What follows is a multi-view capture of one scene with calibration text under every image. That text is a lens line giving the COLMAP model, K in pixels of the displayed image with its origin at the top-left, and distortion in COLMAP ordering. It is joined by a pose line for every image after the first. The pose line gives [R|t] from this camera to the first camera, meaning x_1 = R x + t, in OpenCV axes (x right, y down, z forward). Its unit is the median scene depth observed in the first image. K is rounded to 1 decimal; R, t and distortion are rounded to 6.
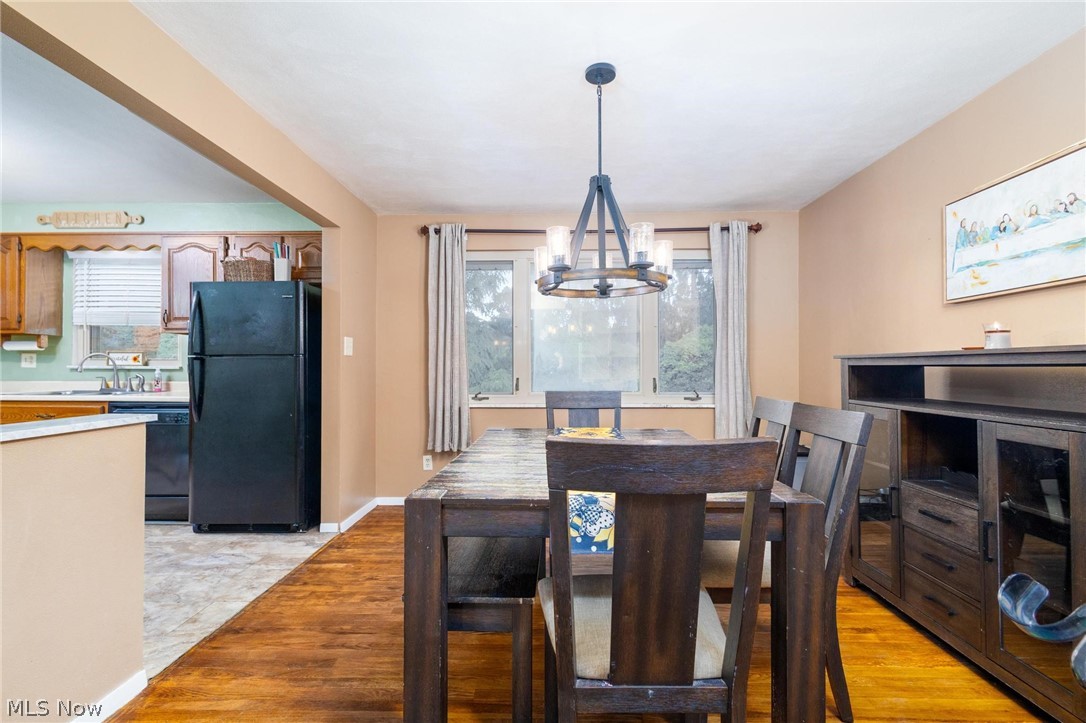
lens RADIAL K [[501.3, 0, 541.2], [0, 501.3, 365.2], [0, 0, 1]] dist [0.010181, -0.001914]
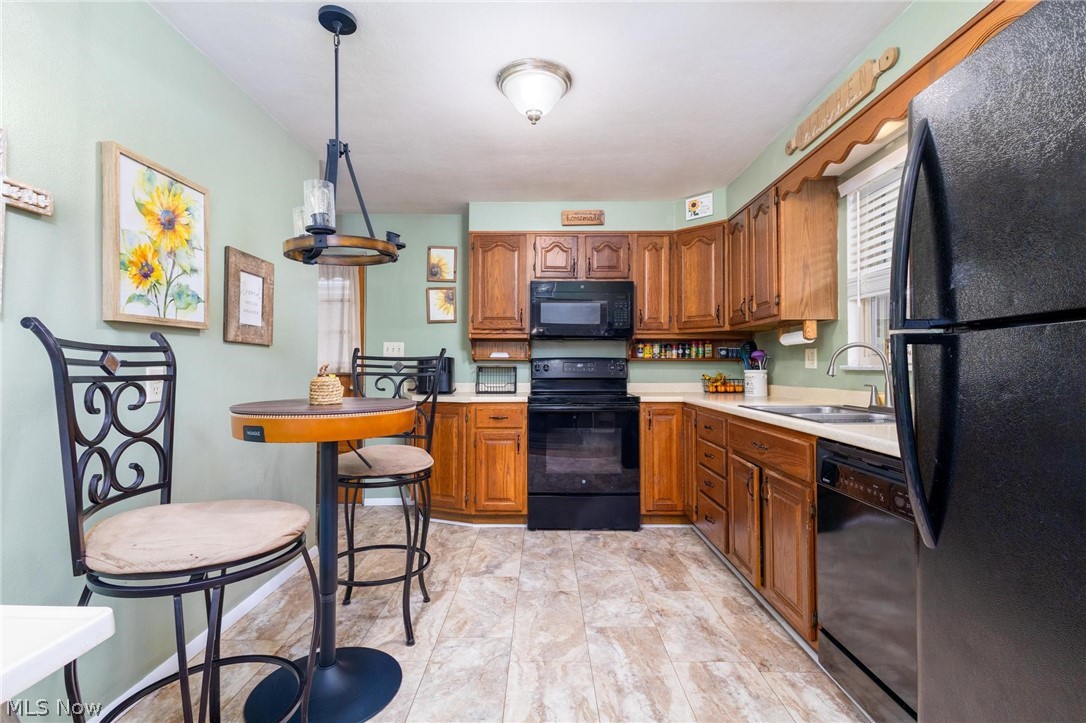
lens RADIAL K [[501.3, 0, 536.9], [0, 501.3, 361.4], [0, 0, 1]] dist [0.010181, -0.001914]
pose [[0.003222, -0.015089, -0.999881, -0.327495], [0.009537, 0.999841, -0.015058, 0.002415], [0.999949, -0.009487, 0.003365, 0.661712]]
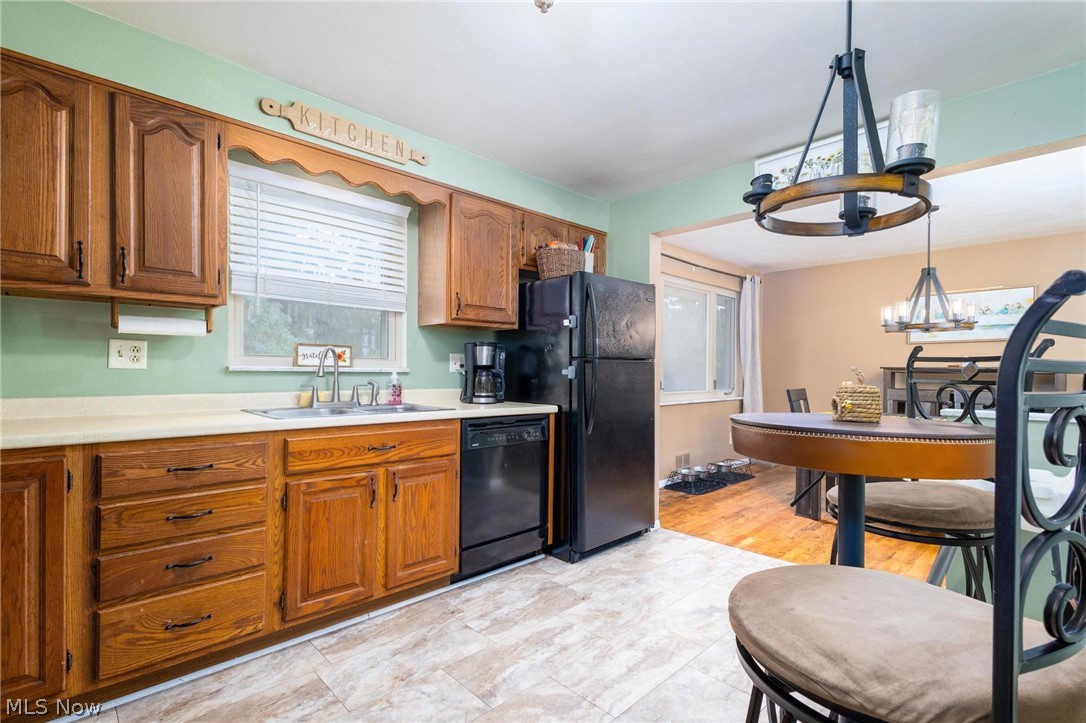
lens RADIAL K [[501.3, 0, 546.8], [0, 501.3, 375.8], [0, 0, 1]] dist [0.010181, -0.001914]
pose [[0.704965, -0.001477, 0.709241, -1.171374], [-0.009938, 0.999879, 0.011961, 0.002489], [-0.709173, -0.015480, 0.704865, 0.382176]]
